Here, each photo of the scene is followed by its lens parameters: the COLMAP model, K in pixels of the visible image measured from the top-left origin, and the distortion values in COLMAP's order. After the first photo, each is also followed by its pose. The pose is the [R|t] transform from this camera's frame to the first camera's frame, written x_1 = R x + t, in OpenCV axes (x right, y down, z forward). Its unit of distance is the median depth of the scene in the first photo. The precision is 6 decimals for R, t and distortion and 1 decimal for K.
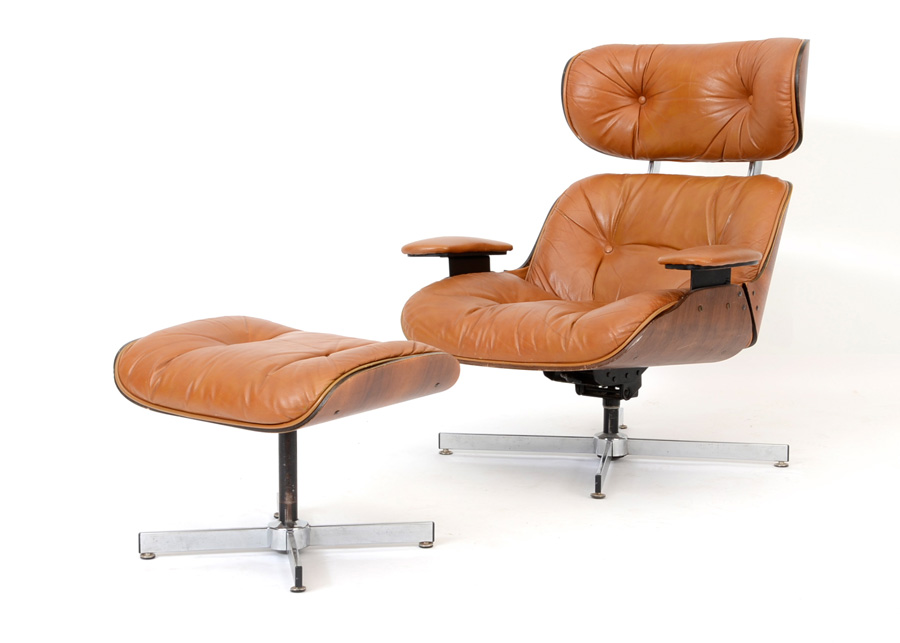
lens RADIAL K [[1865.4, 0, 449.4], [0, 1865.4, 322.0], [0, 0, 1]] dist [0.080394, 0.000000]
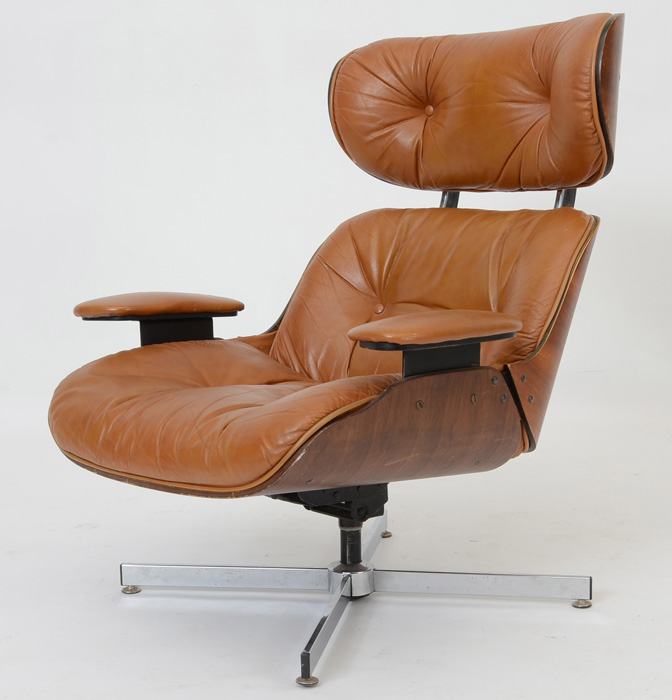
lens RADIAL K [[1541.7, 0, 359.2], [0, 1541.7, 364.3], [0, 0, 1]] dist [0.050518, 0.000000]
pose [[0.991895, 0.006135, -0.126913, 0.163985], [-0.004369, 0.999890, 0.014184, -0.026529], [0.126986, -0.013514, 0.991812, 0.399518]]
